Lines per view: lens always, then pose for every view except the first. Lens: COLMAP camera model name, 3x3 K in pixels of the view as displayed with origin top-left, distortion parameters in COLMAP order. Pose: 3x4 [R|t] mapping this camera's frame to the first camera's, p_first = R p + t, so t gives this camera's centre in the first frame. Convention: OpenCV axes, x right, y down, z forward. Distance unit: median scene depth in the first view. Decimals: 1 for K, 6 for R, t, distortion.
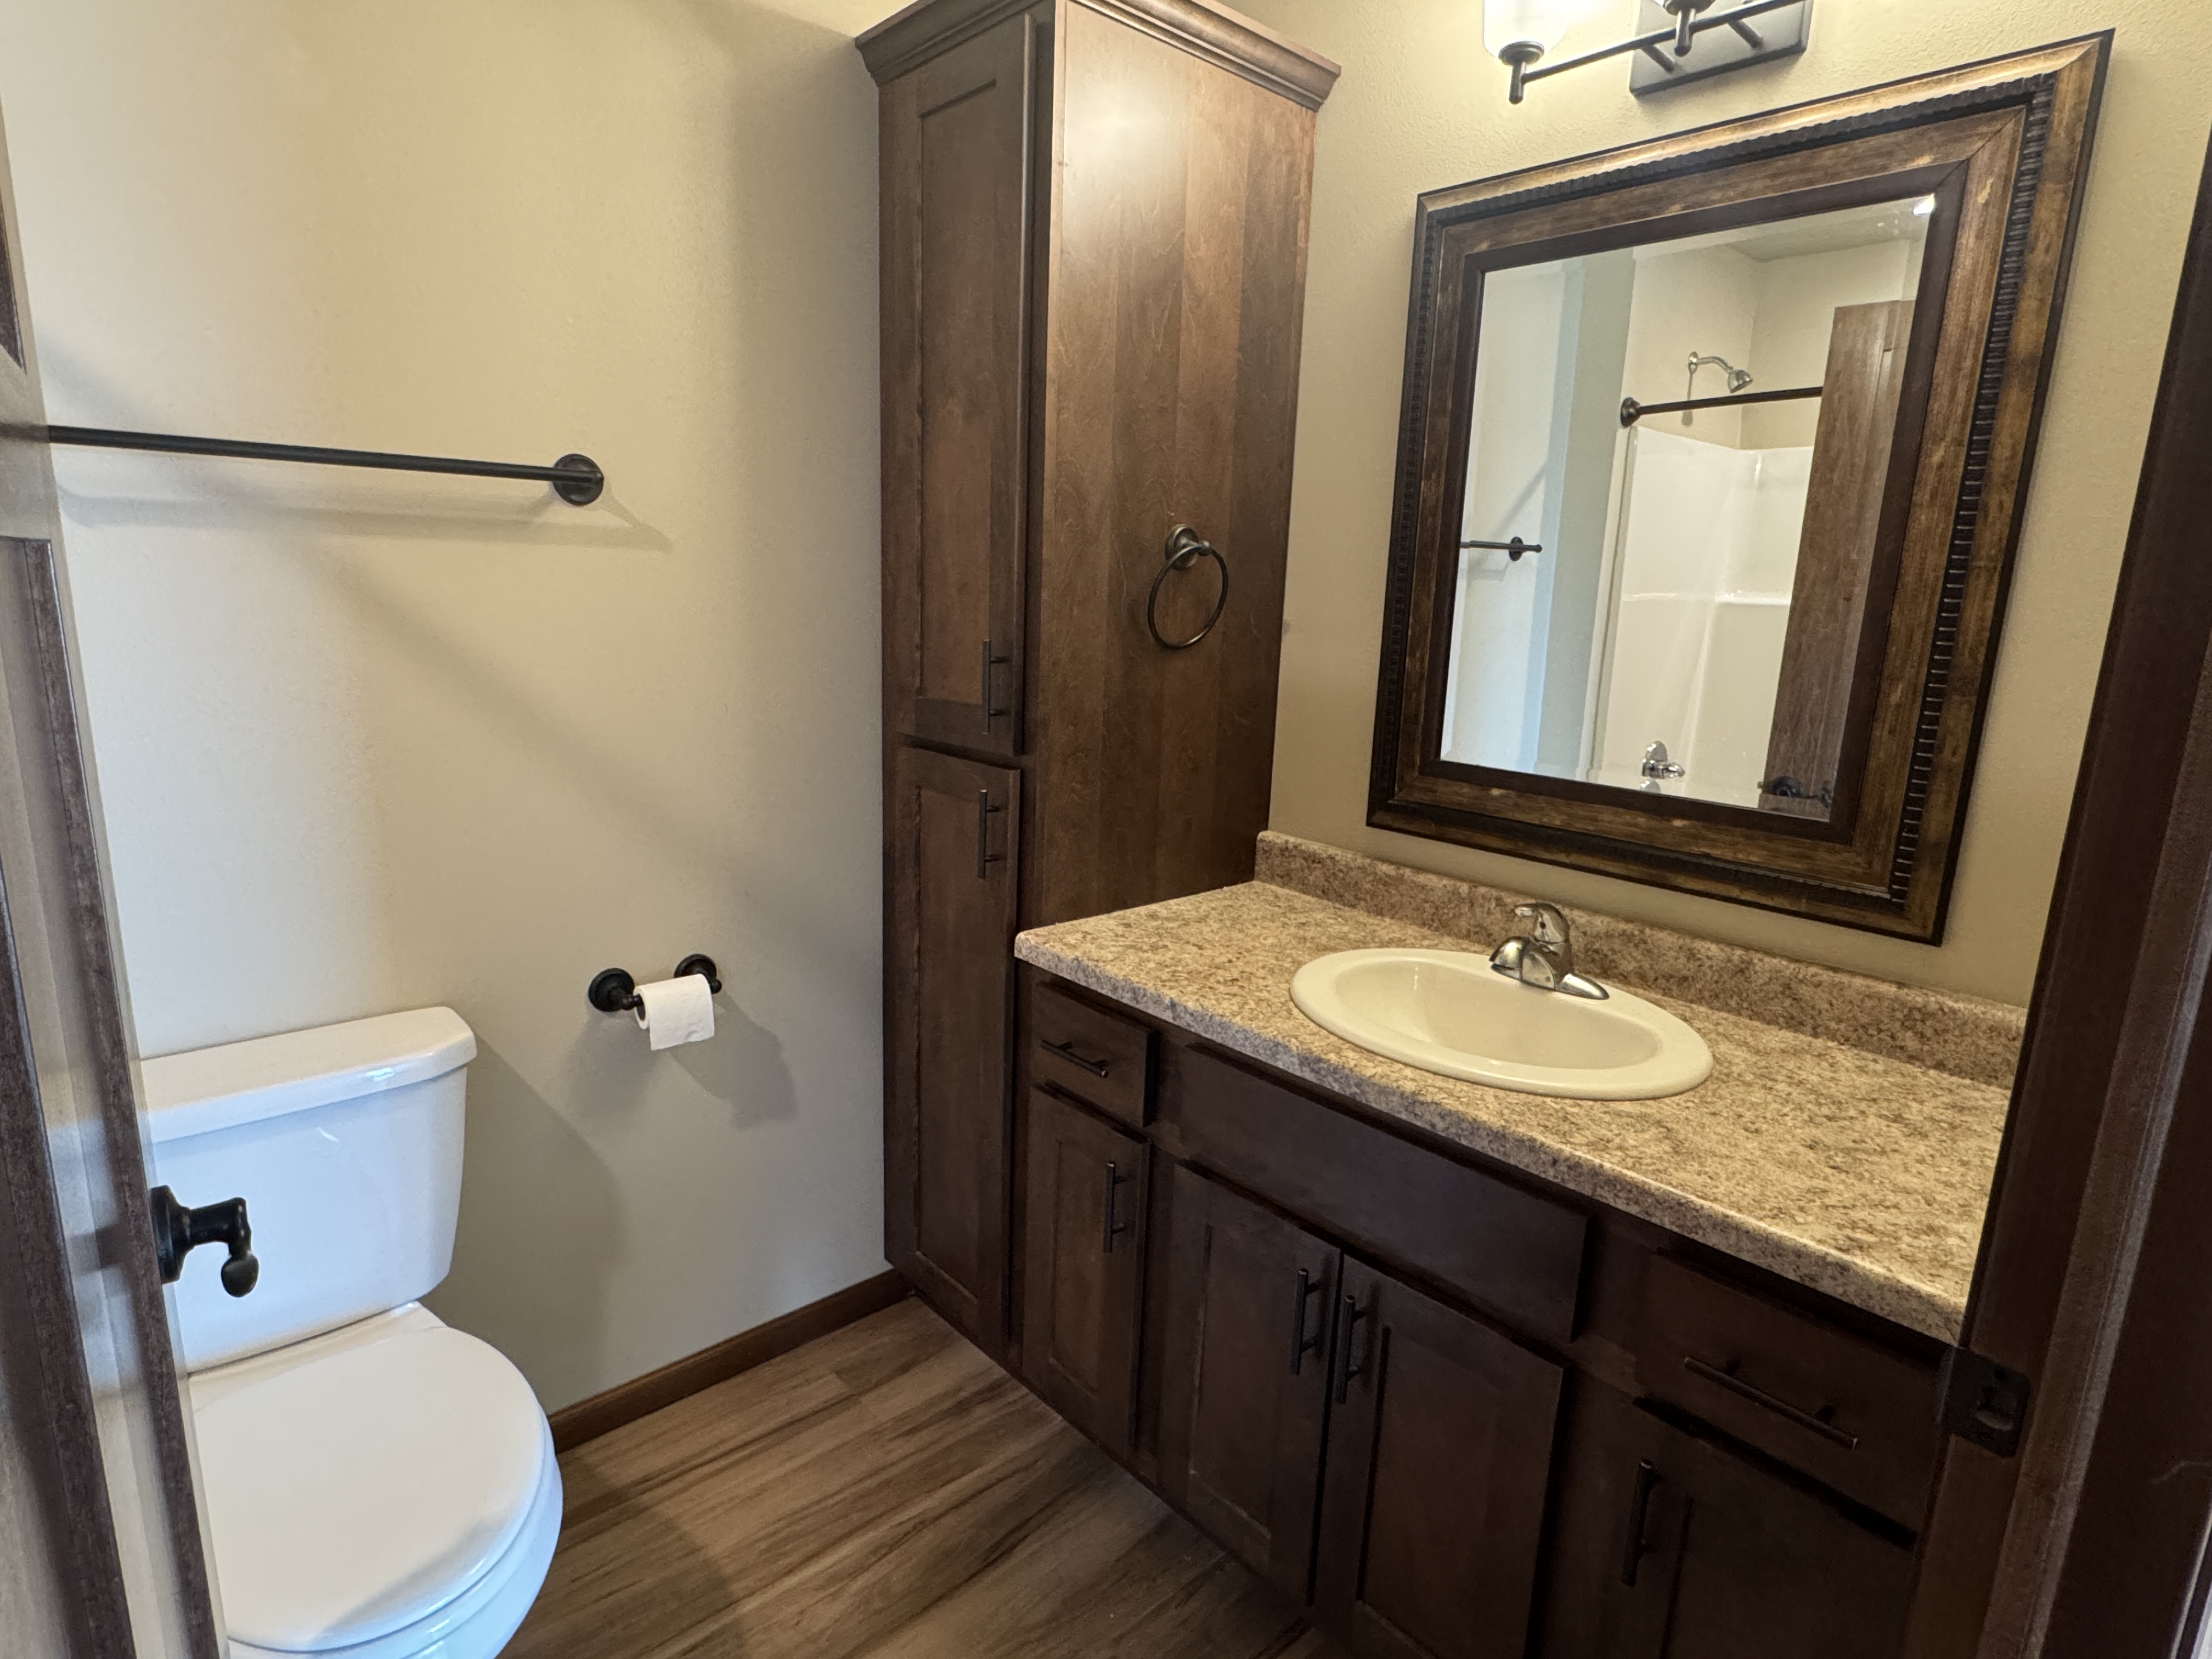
lens RADIAL K [[1189.5, 0, 1102.4], [0, 1189.5, 831.6], [0, 0, 1]] dist [-0.001214, -0.000203]
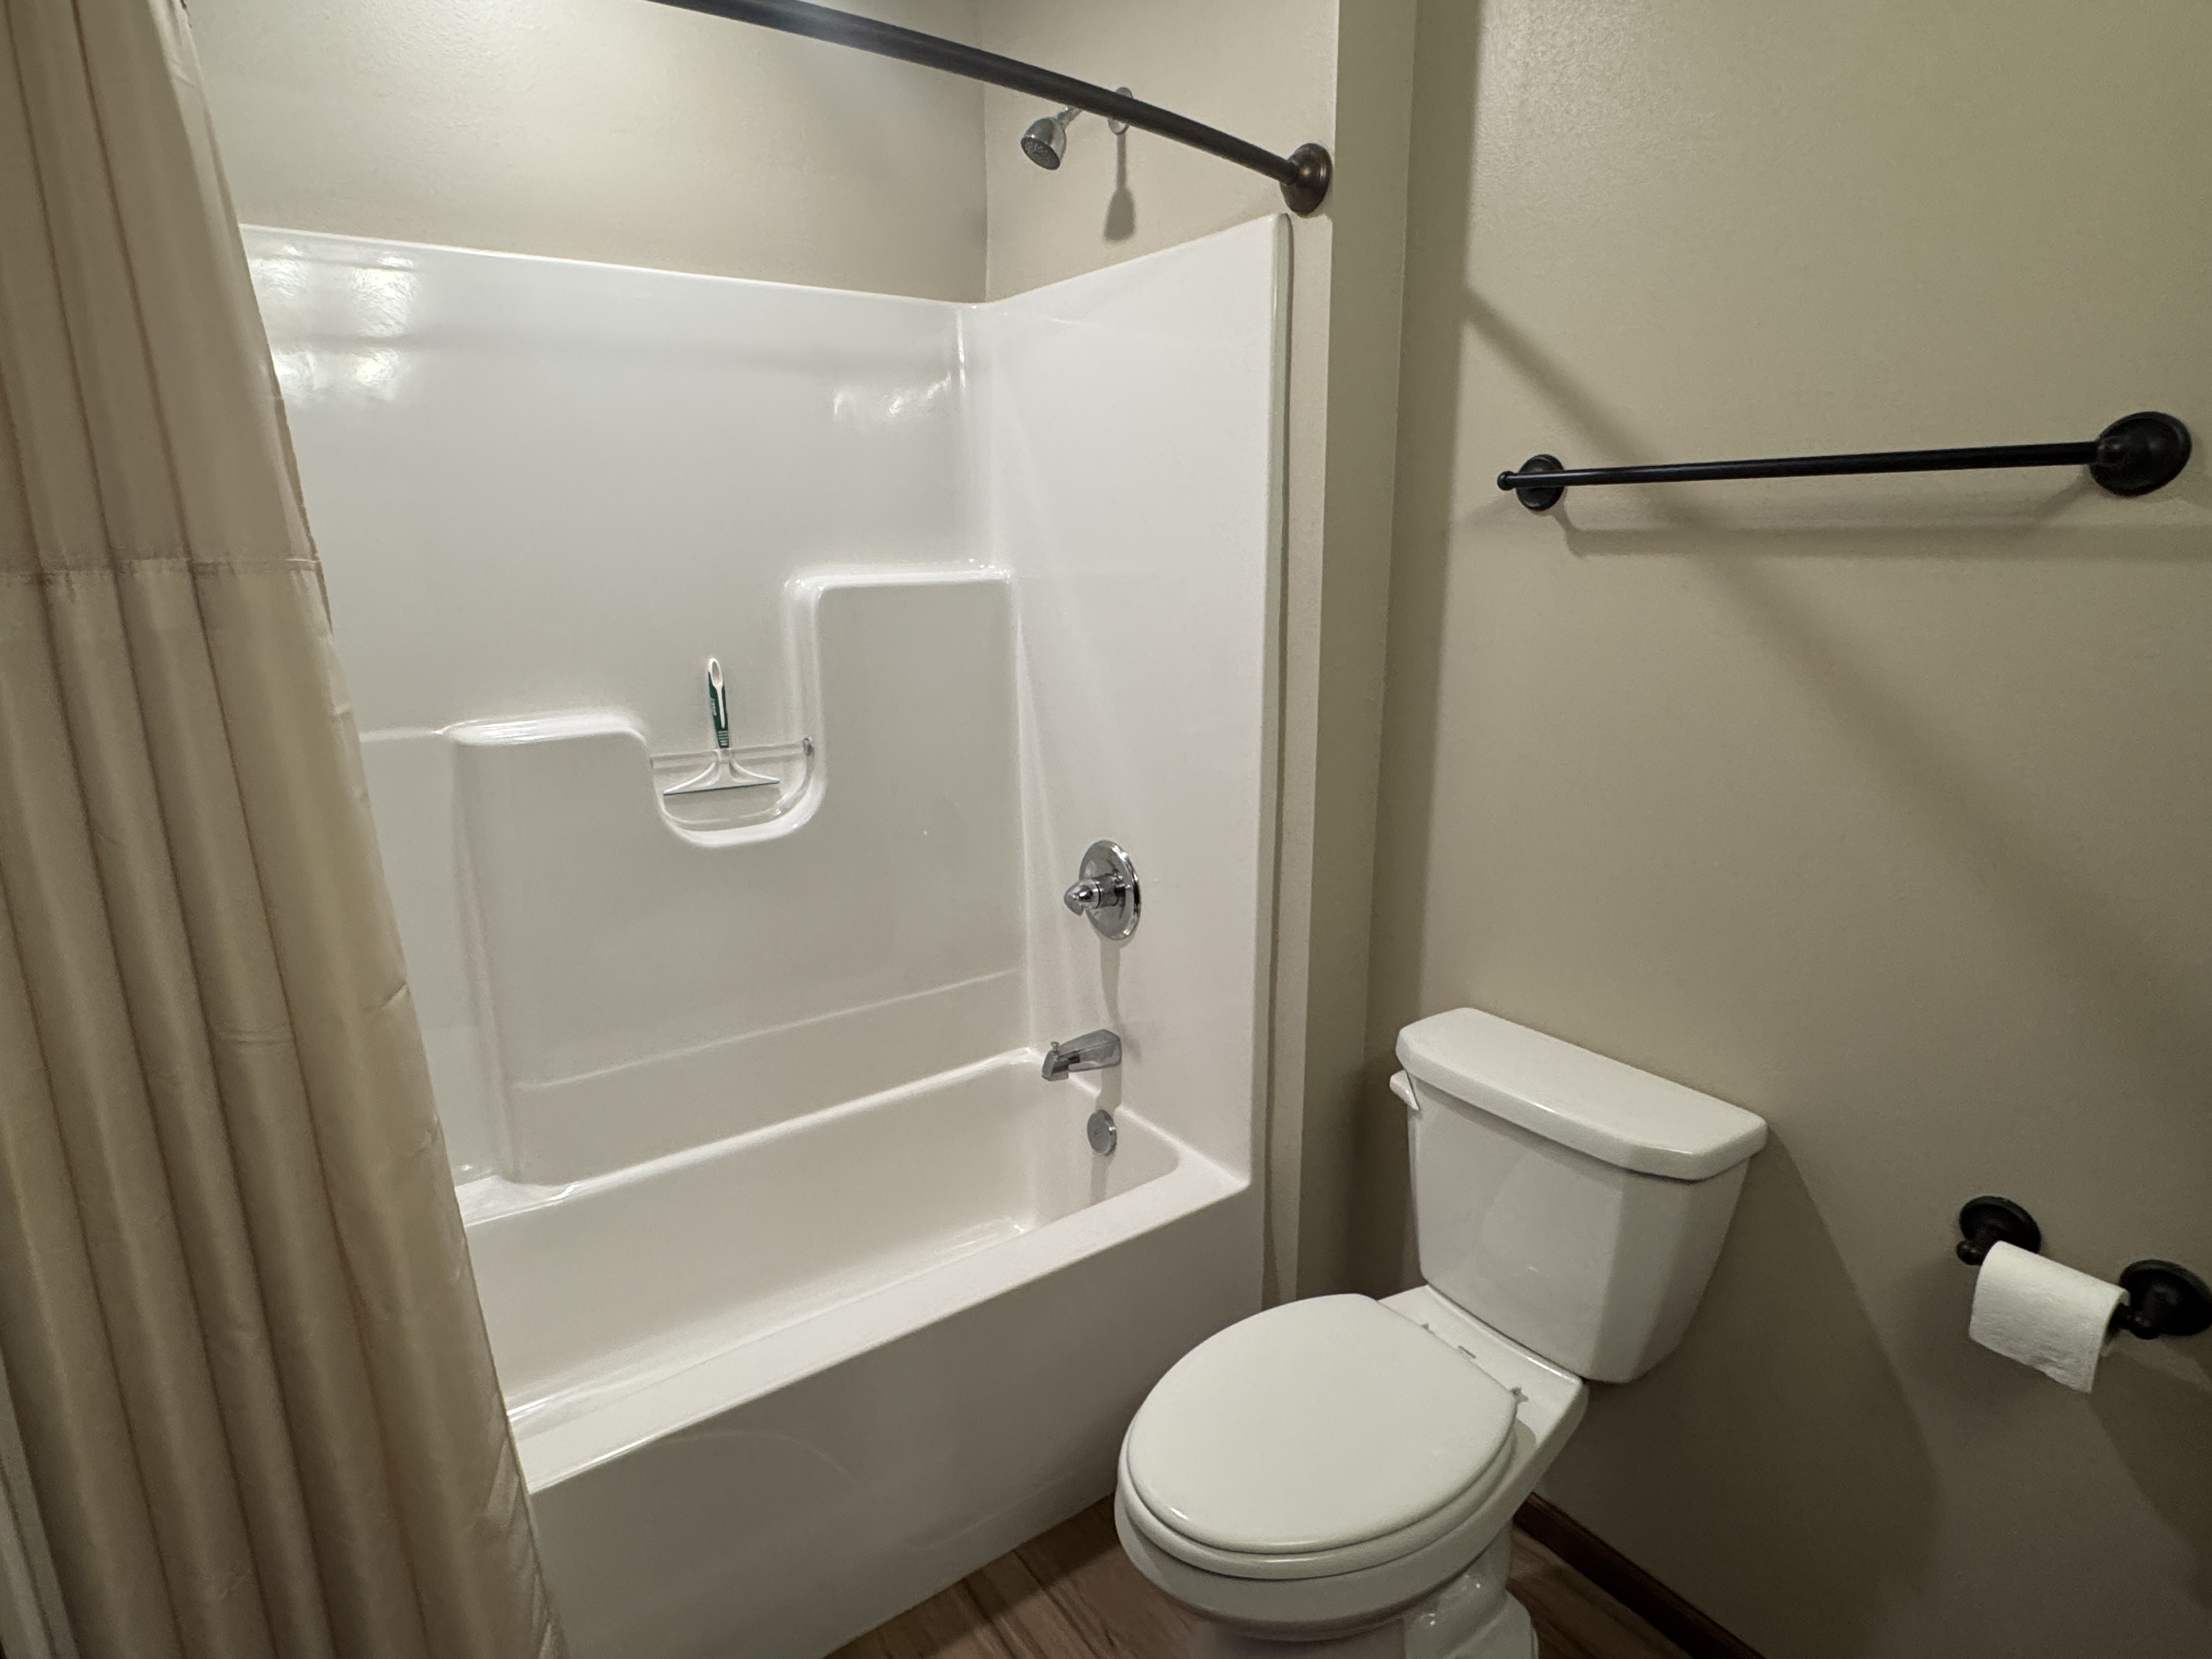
lens RADIAL K [[1192.2, 0, 1104.2], [0, 1192.2, 839.8], [0, 0, 1]] dist [-0.002429, 0.001159]
pose [[-0.109814, 0.210327, -0.971444, 0.266995], [-0.206024, 0.951312, 0.229258, -0.136615], [0.972366, 0.225317, -0.061135, 0.561492]]
